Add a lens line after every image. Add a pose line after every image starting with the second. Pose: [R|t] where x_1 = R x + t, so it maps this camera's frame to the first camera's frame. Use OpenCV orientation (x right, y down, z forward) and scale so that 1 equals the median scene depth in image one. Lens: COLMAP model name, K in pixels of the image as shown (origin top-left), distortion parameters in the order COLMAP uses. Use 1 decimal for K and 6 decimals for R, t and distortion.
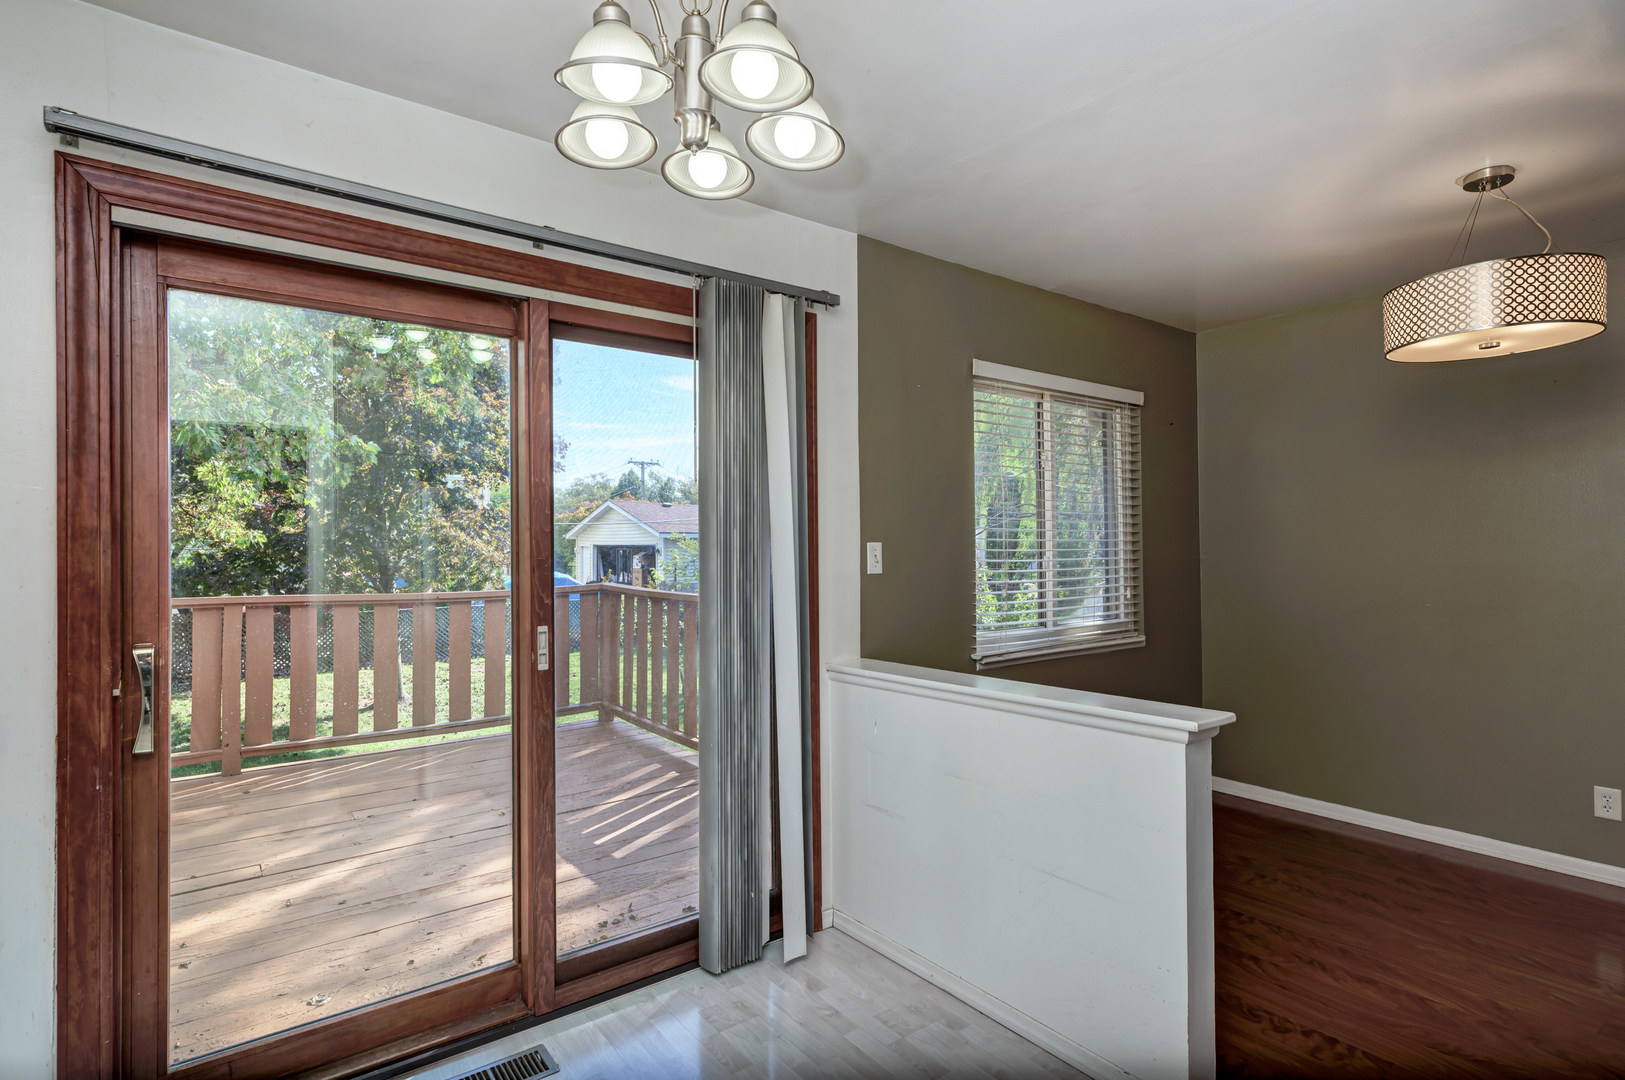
lens RADIAL K [[808.6, 0, 807.7], [0, 808.6, 542.9], [0, 0, 1]] dist [0.006645, 0.000117]
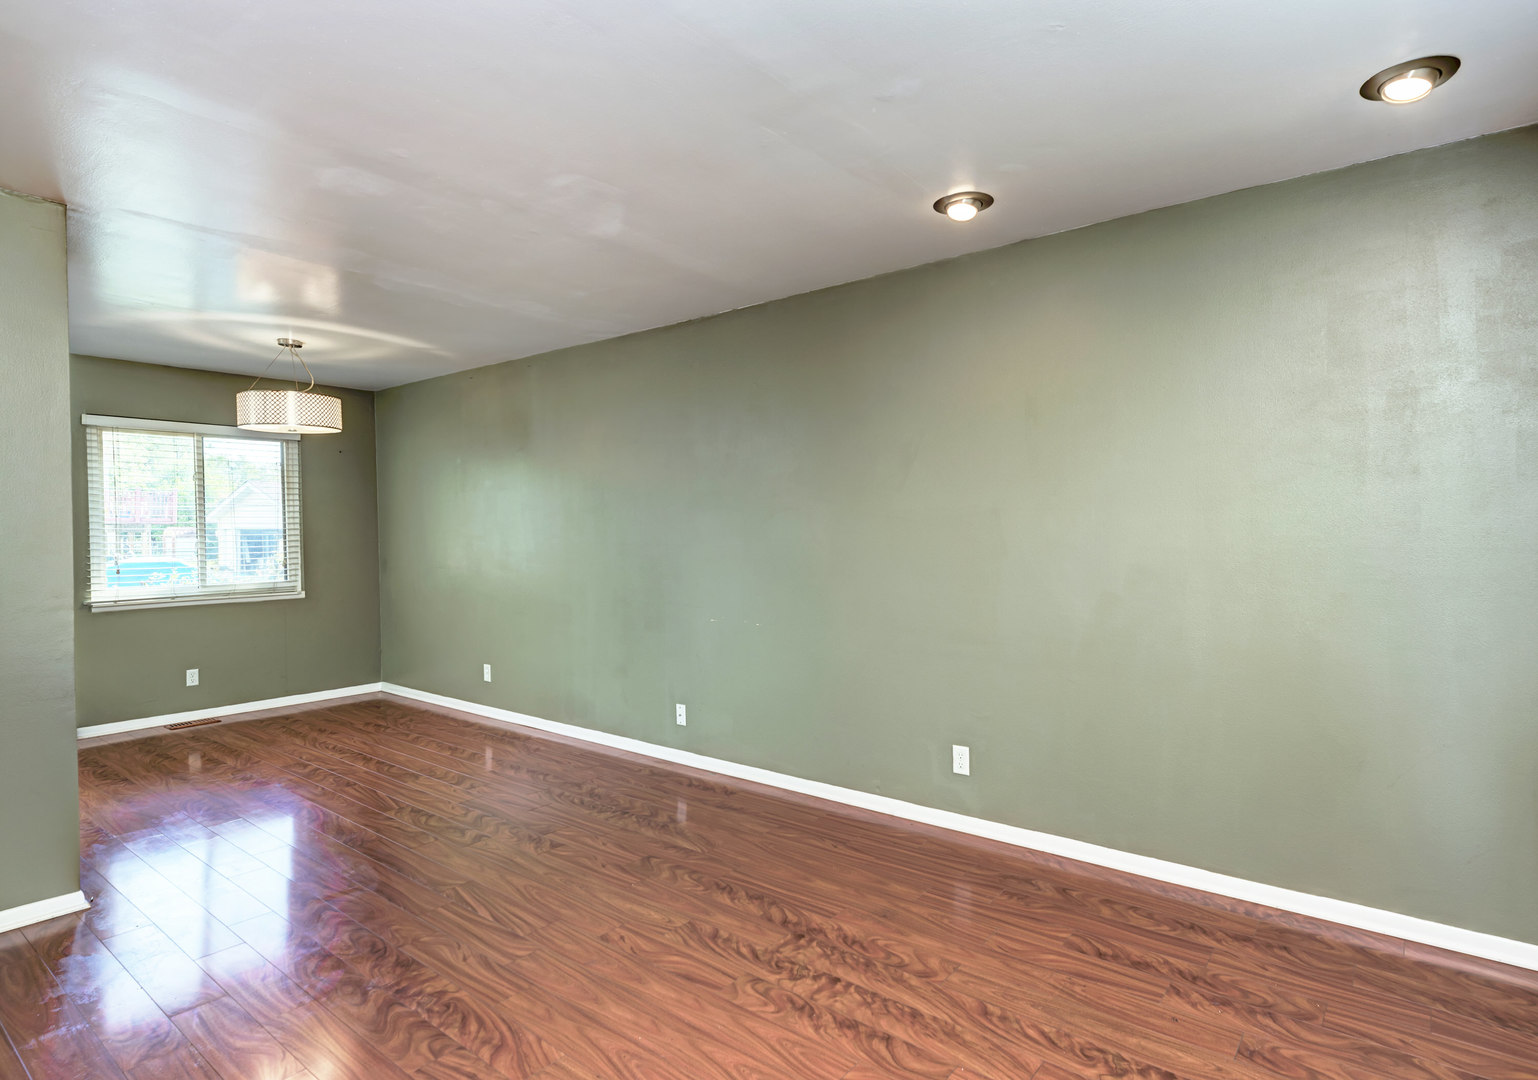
lens RADIAL K [[805.4, 0, 813.3], [0, 805.4, 531.0], [0, 0, 1]] dist [0.002118, 0.000266]
pose [[0.961070, 0.001458, 0.276303, 1.493641], [-0.003569, 0.999968, 0.007139, -0.022030], [-0.276283, -0.007847, 0.961044, -1.194997]]
